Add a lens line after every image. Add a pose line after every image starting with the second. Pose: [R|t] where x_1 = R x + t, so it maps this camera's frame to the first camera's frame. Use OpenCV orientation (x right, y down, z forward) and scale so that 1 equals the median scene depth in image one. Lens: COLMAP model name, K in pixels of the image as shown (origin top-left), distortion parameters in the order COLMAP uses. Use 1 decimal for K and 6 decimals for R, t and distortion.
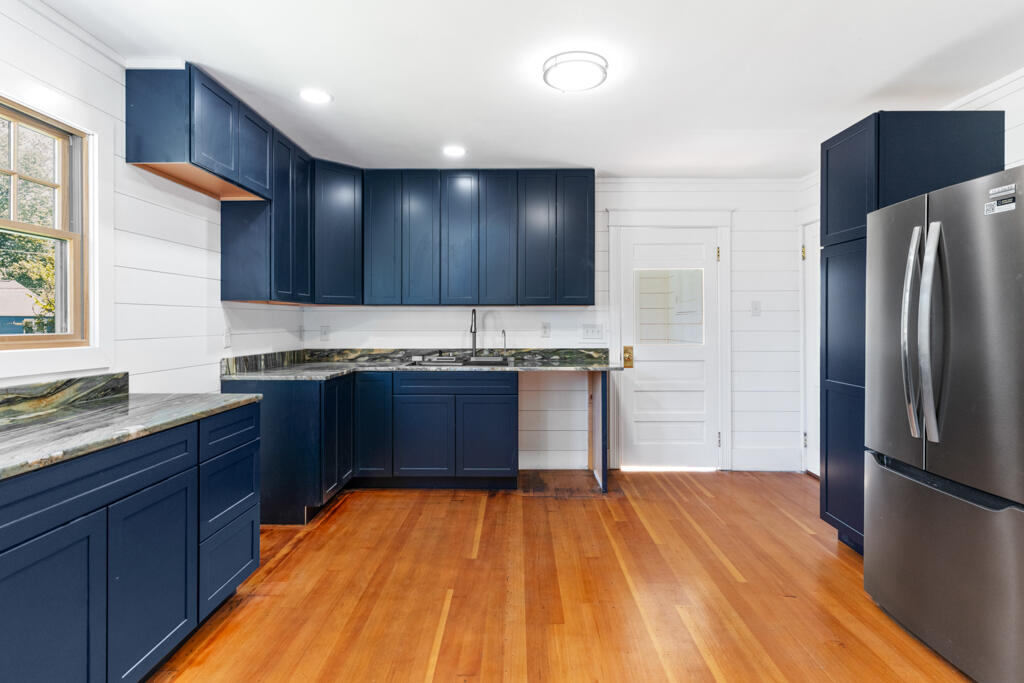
lens RADIAL K [[499.3, 0, 520.0], [0, 499.3, 317.4], [0, 0, 1]] dist [0.001627, 0.000651]
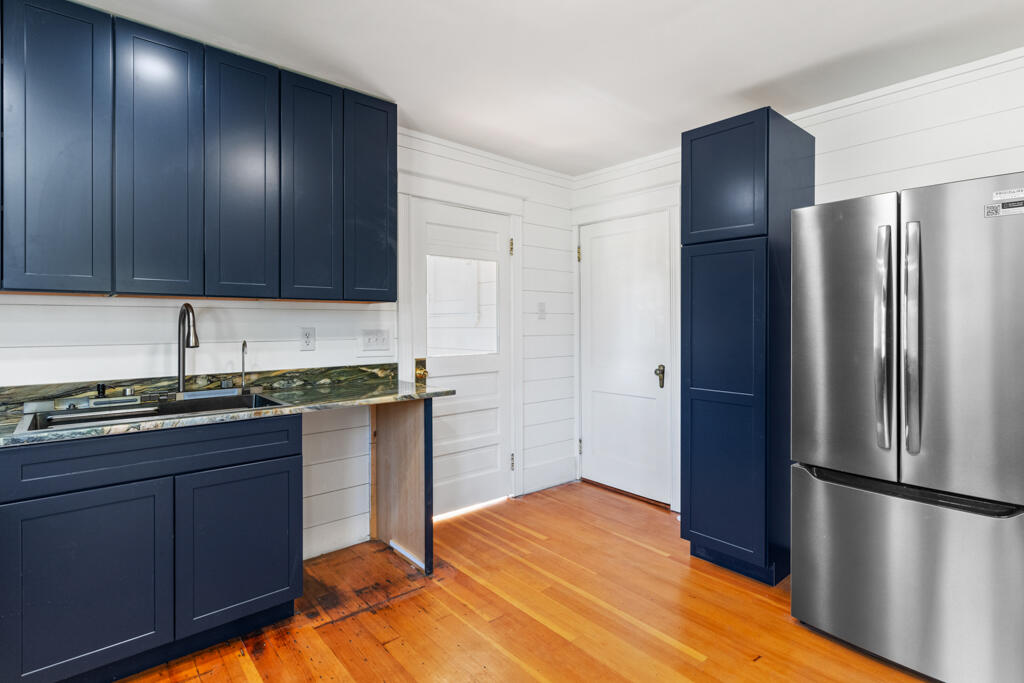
lens RADIAL K [[499.3, 0, 497.4], [0, 499.3, 322.4], [0, 0, 1]] dist [0.001627, 0.000651]
pose [[0.759722, 0.000382, 0.650248, -0.182578], [-0.004525, 0.999979, 0.004700, -0.000194], [-0.650233, -0.006513, 0.759707, 0.366356]]
